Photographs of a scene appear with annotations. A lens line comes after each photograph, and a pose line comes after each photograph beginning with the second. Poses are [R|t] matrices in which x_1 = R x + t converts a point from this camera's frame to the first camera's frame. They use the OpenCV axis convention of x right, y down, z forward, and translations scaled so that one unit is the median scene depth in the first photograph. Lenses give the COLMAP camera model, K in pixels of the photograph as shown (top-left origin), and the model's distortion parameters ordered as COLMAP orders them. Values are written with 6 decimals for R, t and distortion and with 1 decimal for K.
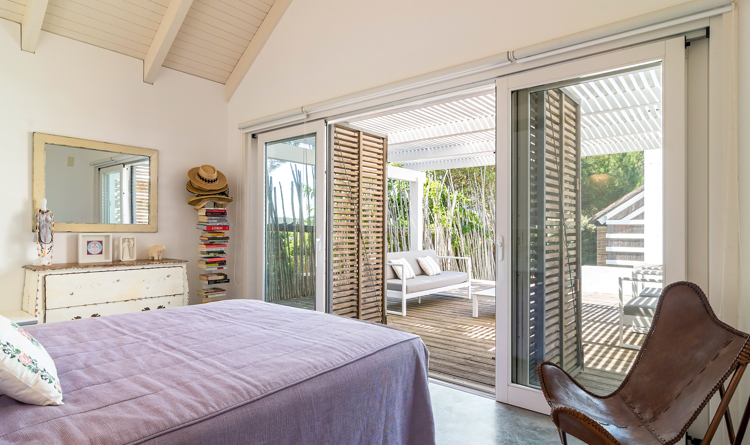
lens RADIAL K [[418.3, 0, 364.0], [0, 418.3, 213.0], [0, 0, 1]] dist [-0.000381, 0.001010]
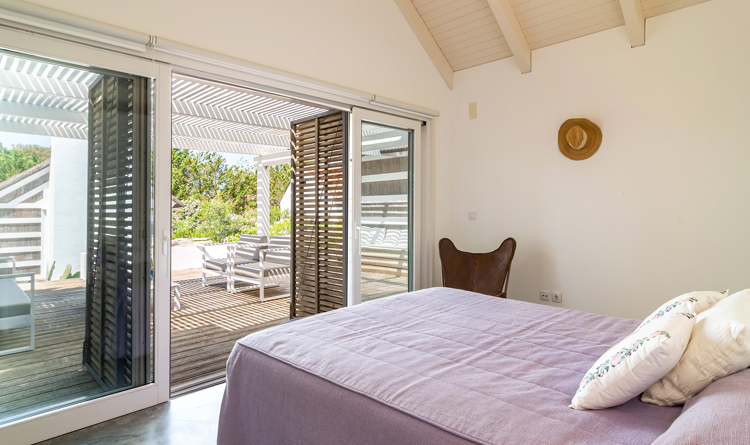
lens RADIAL K [[401.5, 0, 363.6], [0, 401.5, 203.6], [0, 0, 1]] dist [-0.000316, 0.000000]
pose [[0.082168, 0.001499, 0.996617, -0.220291], [-0.022284, 0.999752, 0.000334, 0.000396], [-0.996369, -0.022236, 0.082181, 0.193898]]
